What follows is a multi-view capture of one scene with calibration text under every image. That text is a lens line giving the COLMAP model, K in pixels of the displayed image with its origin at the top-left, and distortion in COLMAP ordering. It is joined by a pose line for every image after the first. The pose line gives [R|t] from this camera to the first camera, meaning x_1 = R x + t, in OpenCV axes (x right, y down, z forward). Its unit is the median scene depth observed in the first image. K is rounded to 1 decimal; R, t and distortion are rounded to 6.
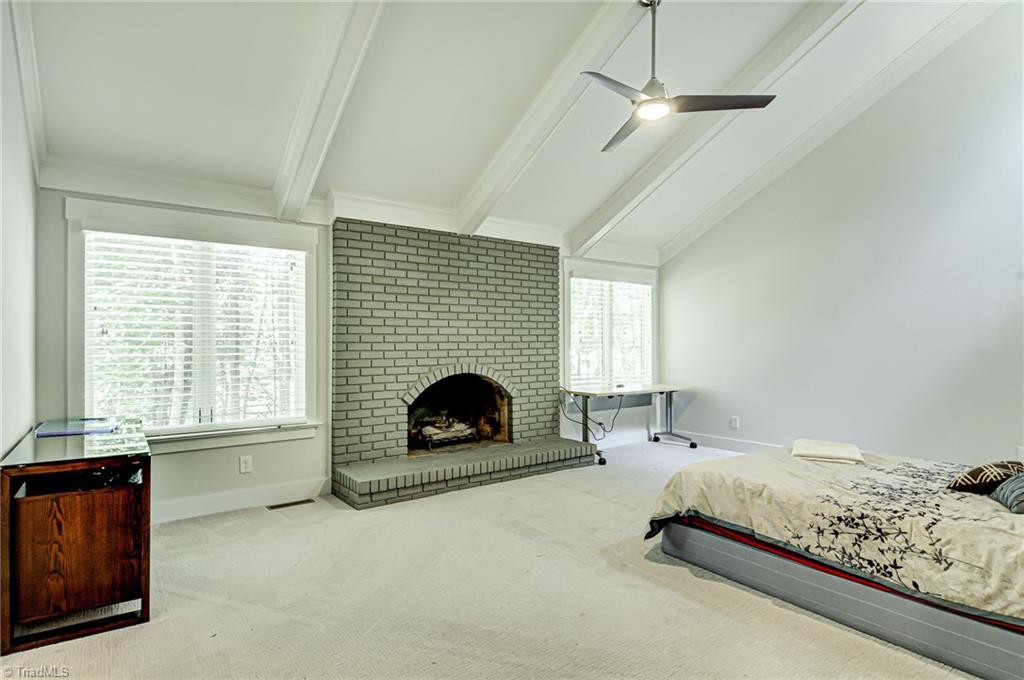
lens RADIAL K [[537.4, 0, 508.6], [0, 537.4, 342.2], [0, 0, 1]] dist [0.005753, -0.001391]
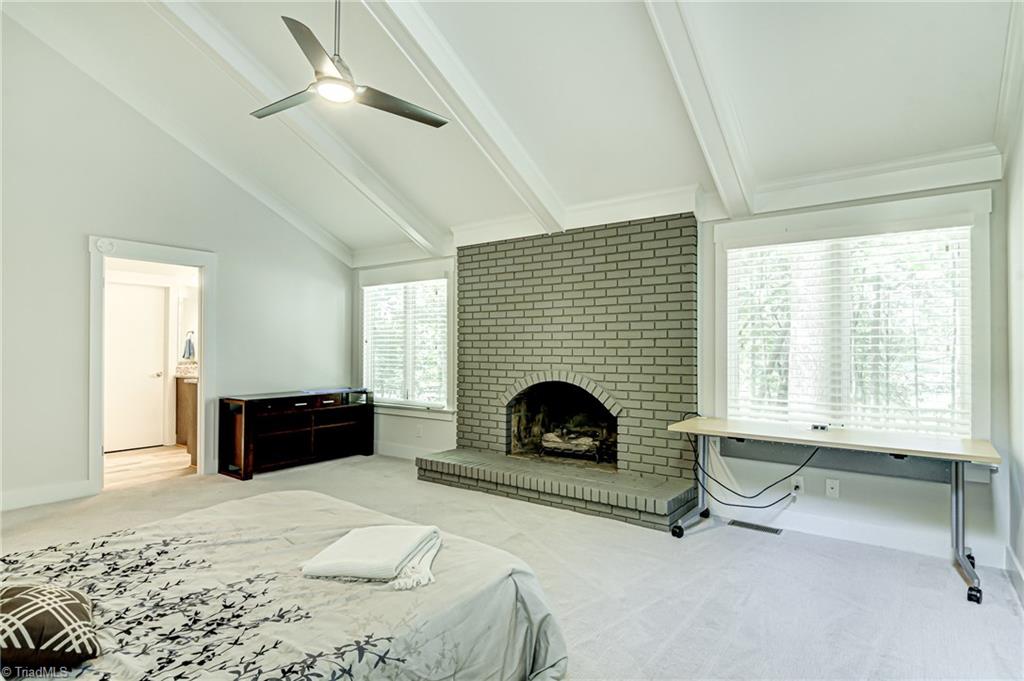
lens RADIAL K [[537.4, 0, 506.8], [0, 537.4, 339.4], [0, 0, 1]] dist [0.005753, -0.001391]
pose [[0.296128, -0.006748, -0.955124, 0.837440], [0.003182, 0.999976, -0.006079, -0.009925], [0.955143, -0.001239, 0.296142, 0.686851]]
